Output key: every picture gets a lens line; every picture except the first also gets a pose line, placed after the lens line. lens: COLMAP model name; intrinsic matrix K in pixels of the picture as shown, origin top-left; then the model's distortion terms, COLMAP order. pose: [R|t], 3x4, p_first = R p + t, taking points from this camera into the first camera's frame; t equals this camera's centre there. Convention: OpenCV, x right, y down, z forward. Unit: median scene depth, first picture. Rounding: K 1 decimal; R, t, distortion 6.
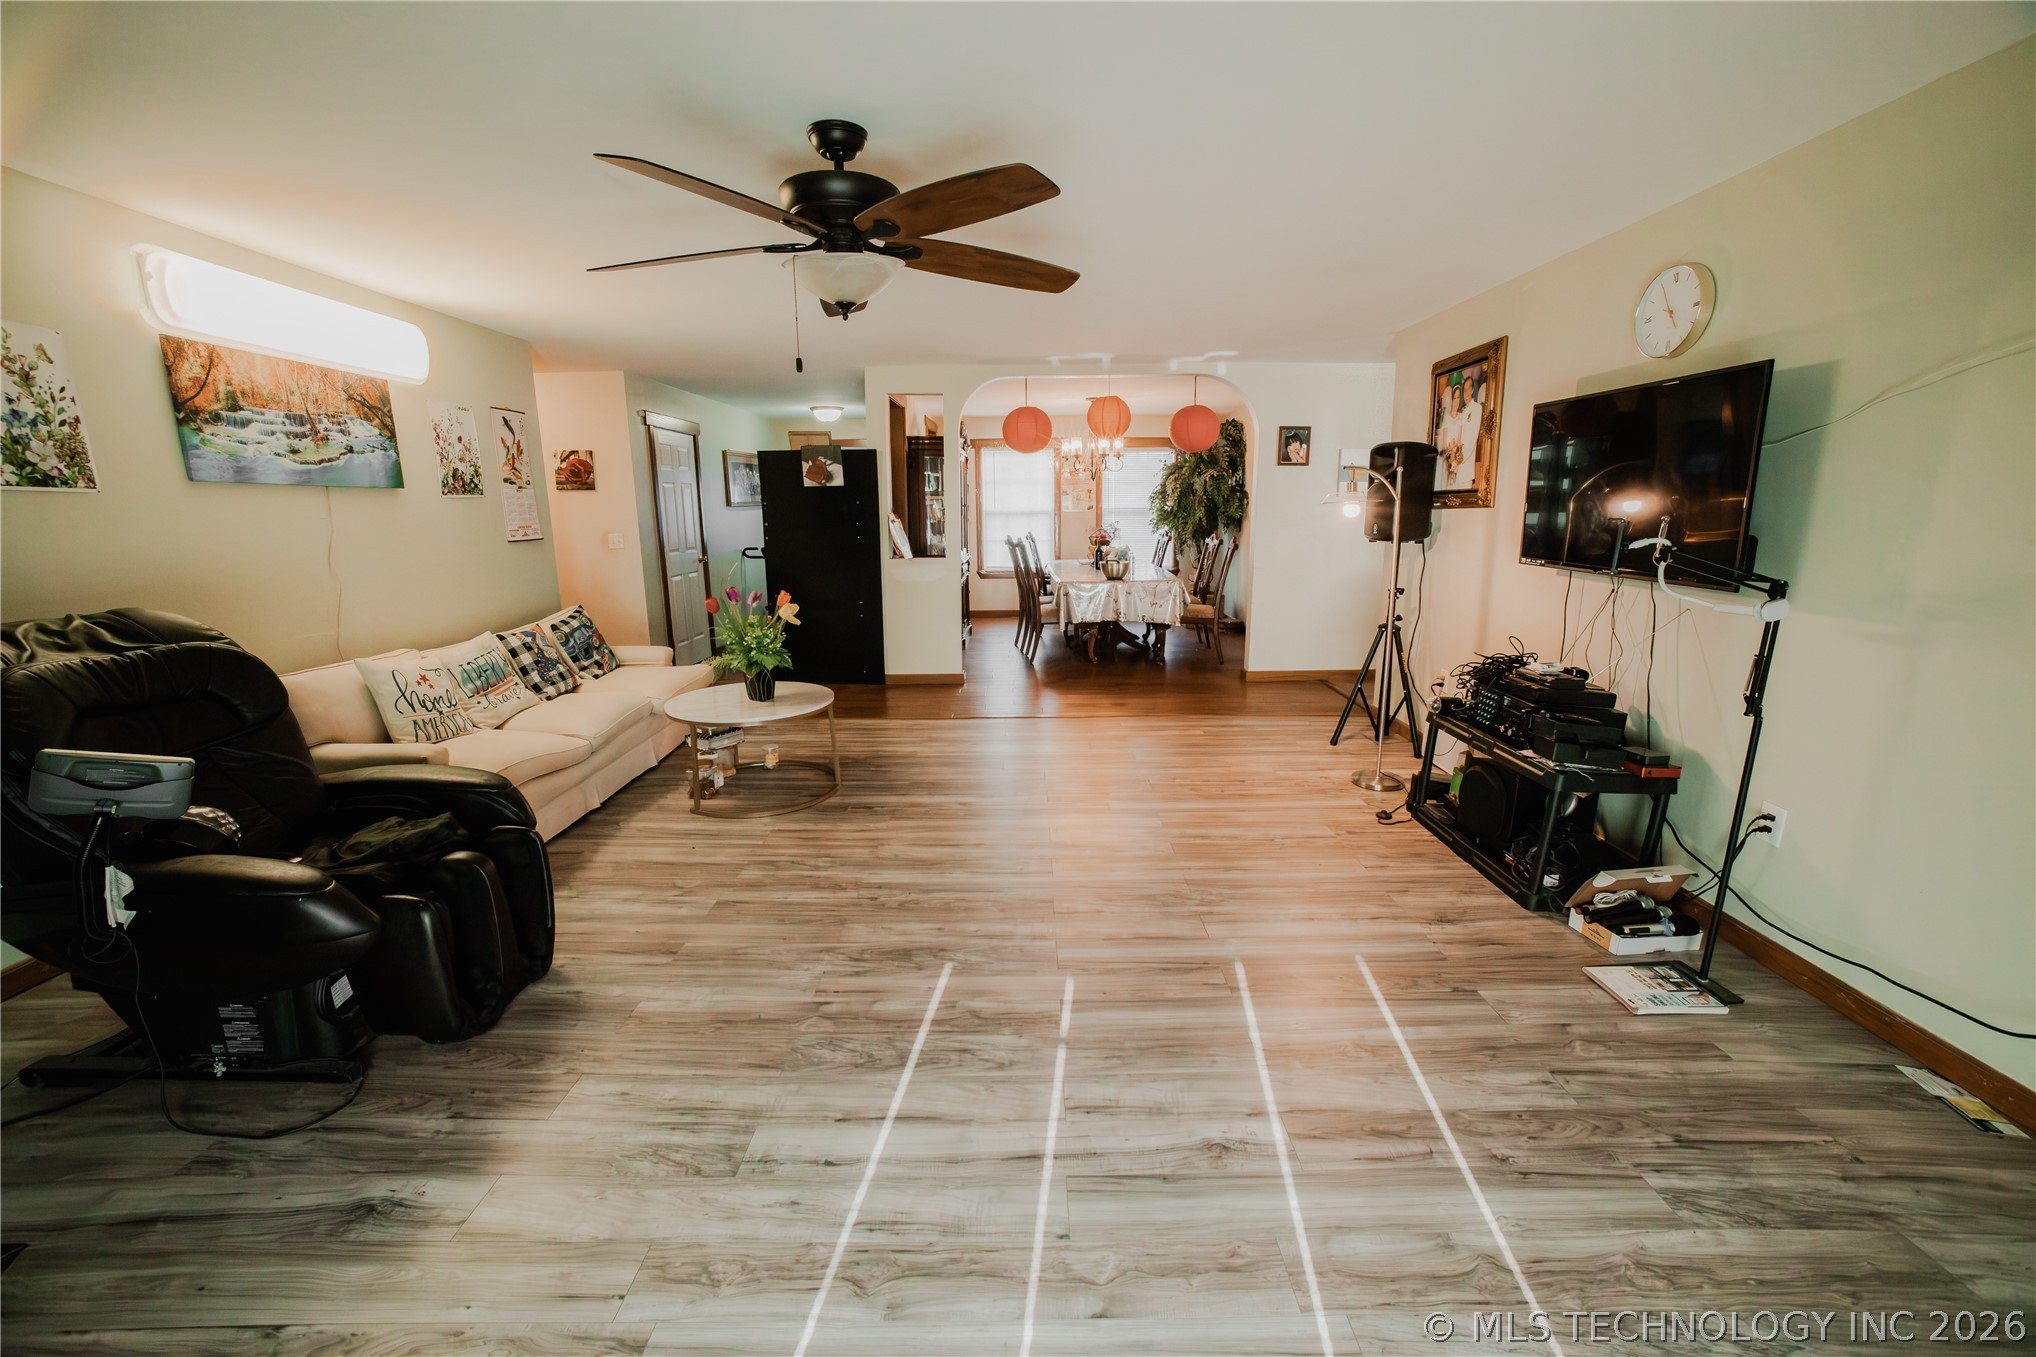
lens RADIAL K [[778.0, 0, 1024.6], [0, 778.0, 648.6], [0, 0, 1]] dist [0.000716, 0.006311]
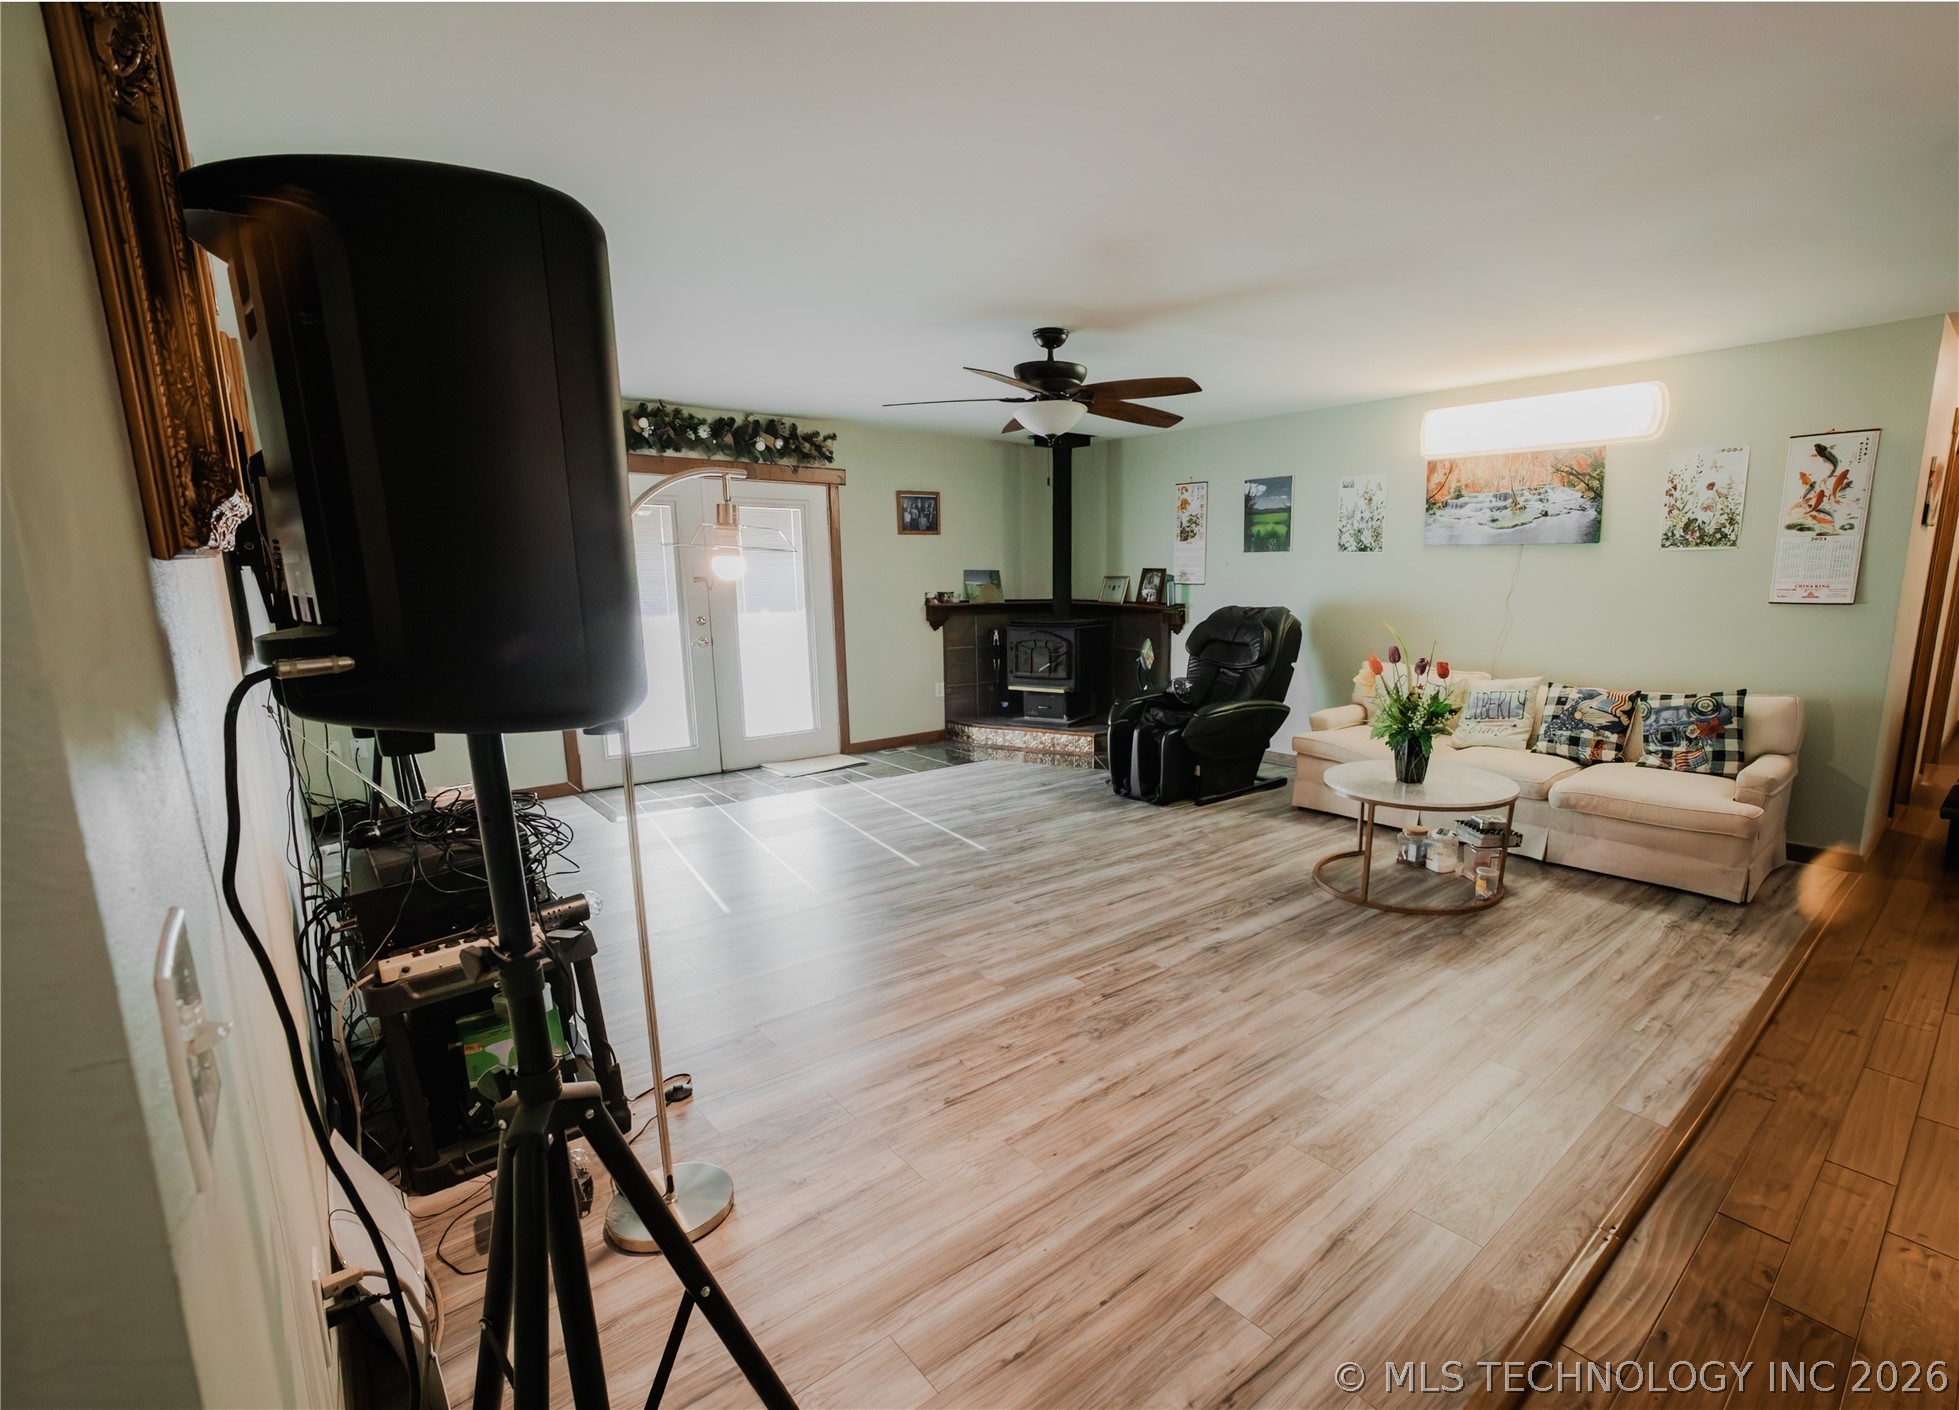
lens RADIAL K [[882.5, 0, 1085.8], [0, 882.5, 728.3], [0, 0, 1]] dist [-0.025748, 0.000781]
pose [[-0.721480, 0.128146, -0.680475, 0.638667], [-0.120029, 0.944704, 0.305167, -0.268775], [0.681953, 0.301849, -0.666204, 1.524335]]
